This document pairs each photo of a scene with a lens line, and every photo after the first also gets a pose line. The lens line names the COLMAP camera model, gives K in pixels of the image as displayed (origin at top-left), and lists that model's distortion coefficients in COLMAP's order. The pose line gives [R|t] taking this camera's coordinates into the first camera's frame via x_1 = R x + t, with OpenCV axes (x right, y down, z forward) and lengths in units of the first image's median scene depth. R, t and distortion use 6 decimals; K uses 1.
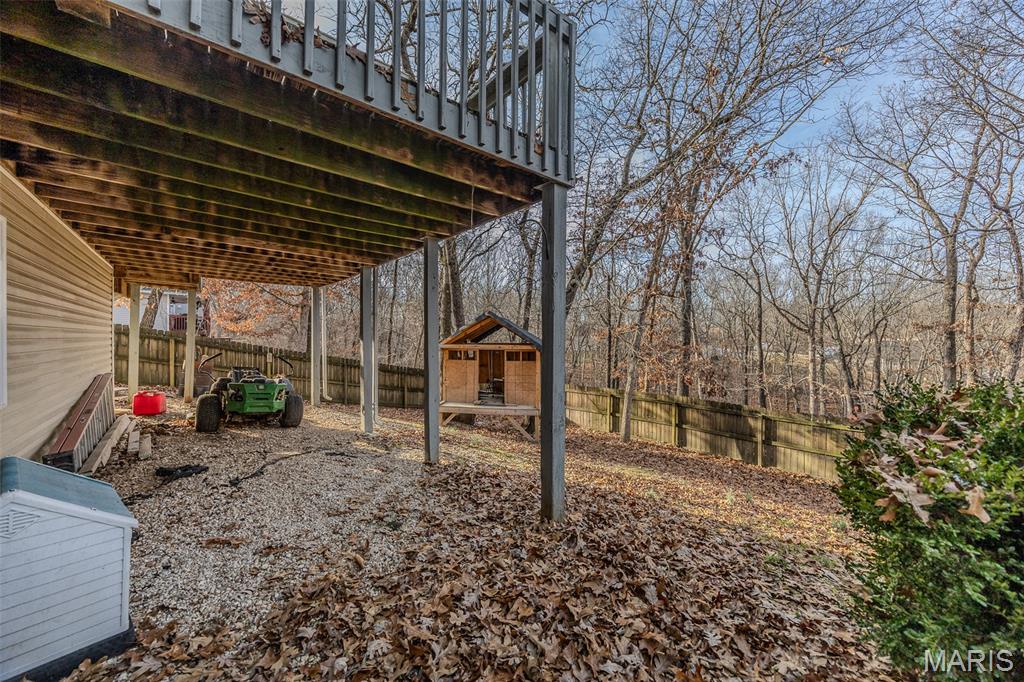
lens RADIAL K [[389.2, 0, 515.1], [0, 389.2, 338.8], [0, 0, 1]] dist [0.000026, -0.000093]
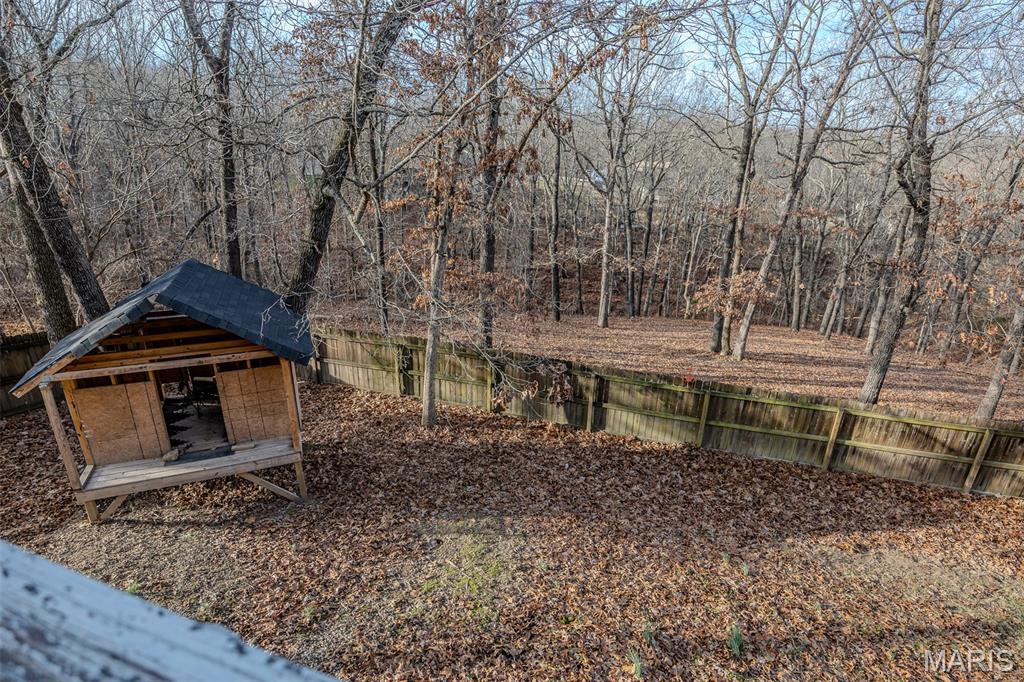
lens RADIAL K [[504.1, 0, 519.5], [0, 504.1, 344.1], [0, 0, 1]] dist [-0.007980, -0.001235]
pose [[0.856849, -0.168988, 0.487087, 0.001434], [-0.022796, 0.931416, 0.363242, -0.231675], [-0.515064, -0.322347, 0.794230, 0.262374]]
